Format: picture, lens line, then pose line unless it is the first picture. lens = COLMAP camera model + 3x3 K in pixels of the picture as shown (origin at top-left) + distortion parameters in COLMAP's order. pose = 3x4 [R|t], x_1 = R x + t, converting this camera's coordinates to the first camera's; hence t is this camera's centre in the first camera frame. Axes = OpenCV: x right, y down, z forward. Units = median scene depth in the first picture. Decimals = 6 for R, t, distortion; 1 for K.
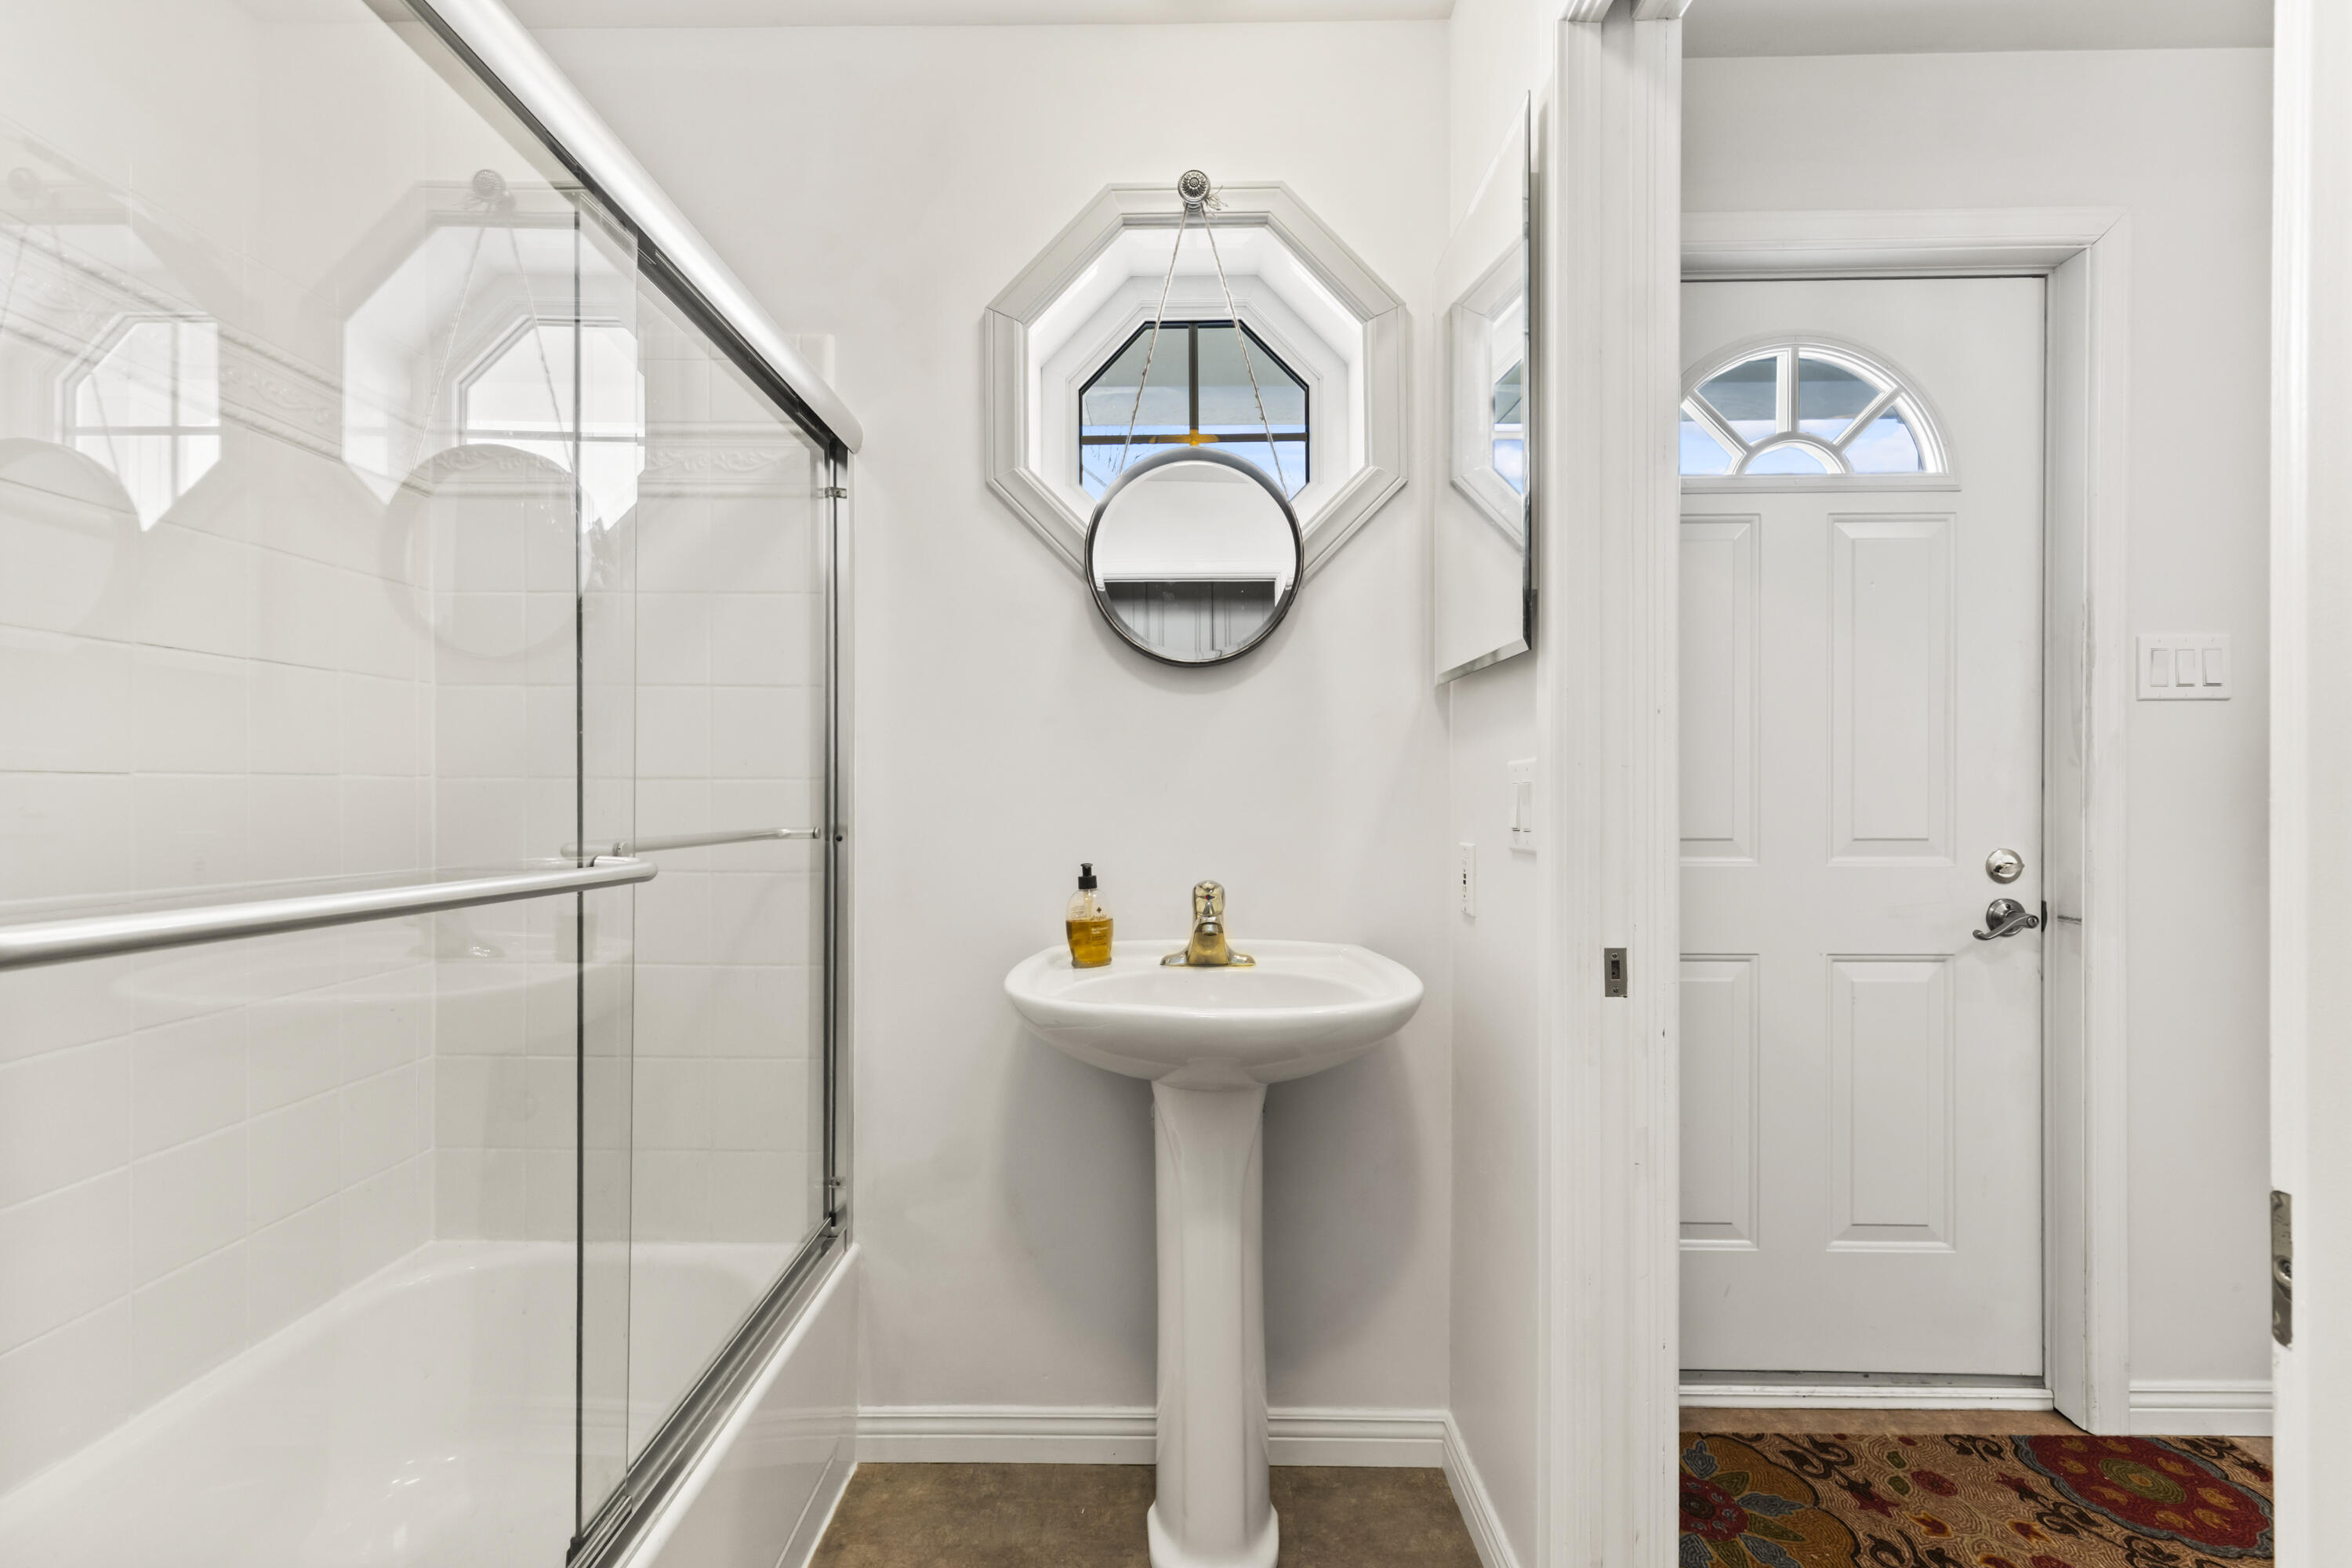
lens RADIAL K [[1070.9, 0, 1162.7], [0, 1070.9, 792.8], [0, 0, 1]] dist [0.003307, 0.000405]
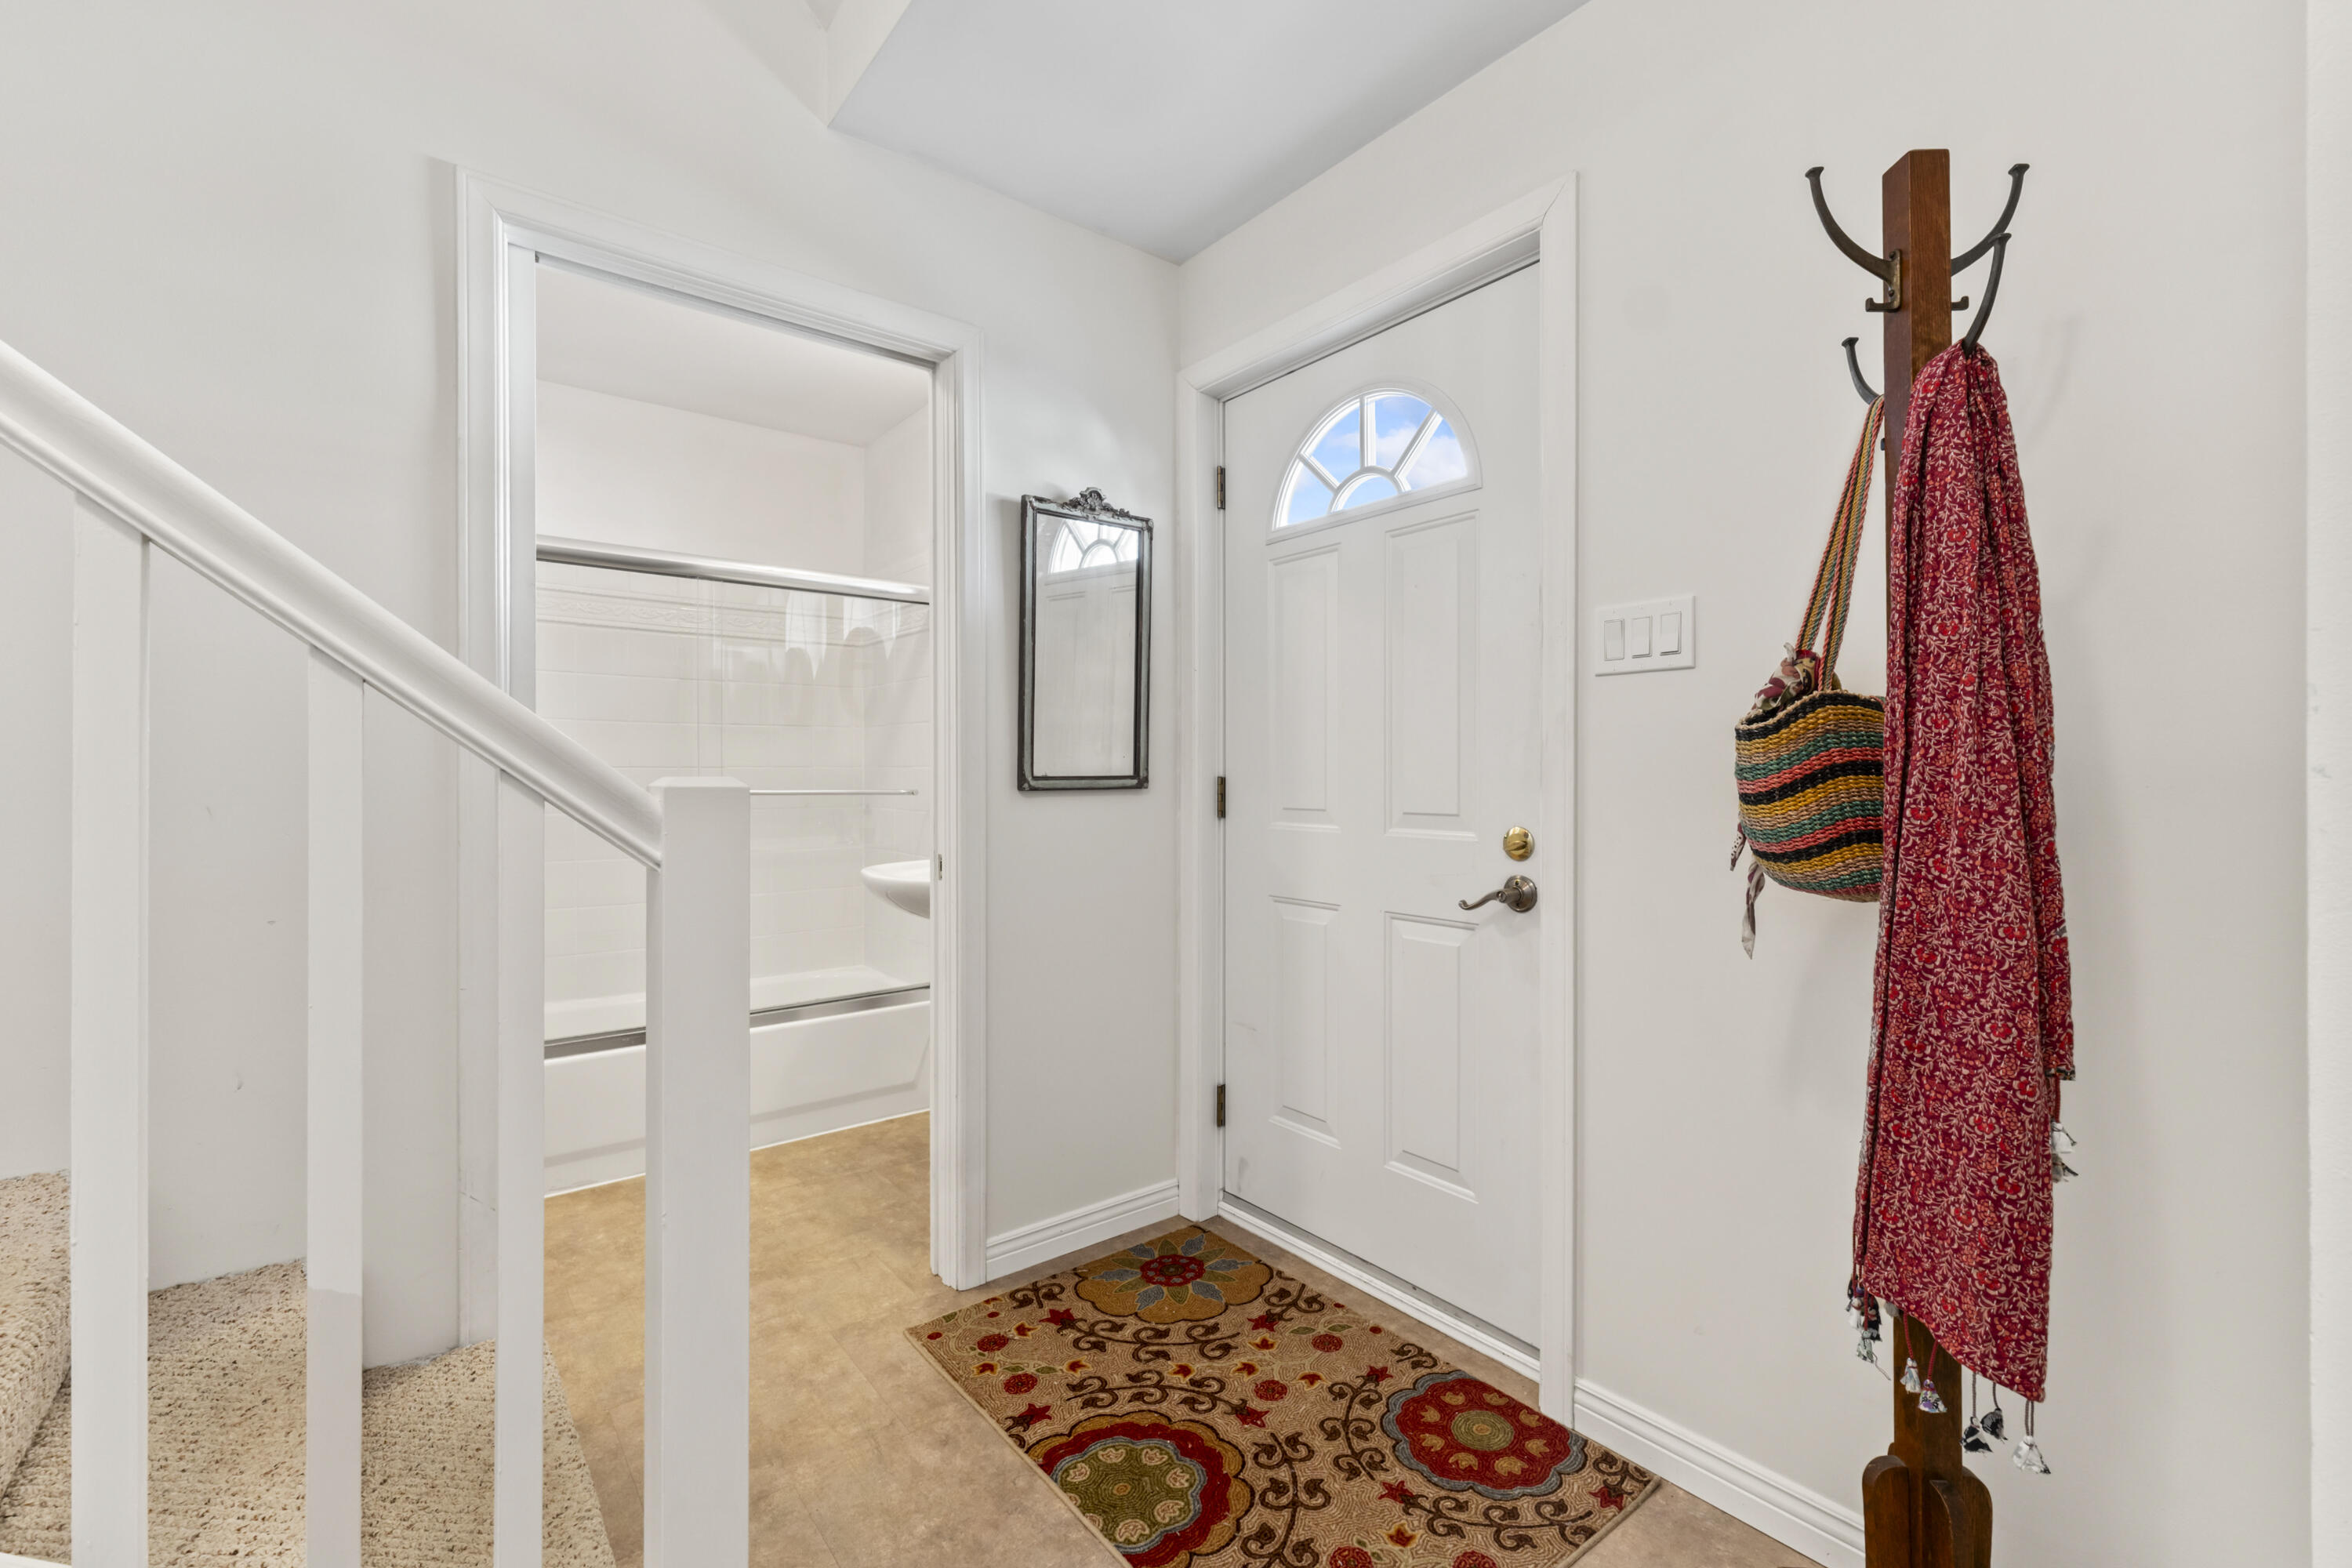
lens RADIAL K [[986.0, 0, 1177.8], [0, 986.0, 772.8], [0, 0, 1]] dist [0.002785, -0.000195]
pose [[0.639184, 0.001279, -0.769053, 1.299932], [-0.000288, 0.999999, 0.001423, -0.000863], [0.769054, -0.000688, 0.639184, 0.145251]]
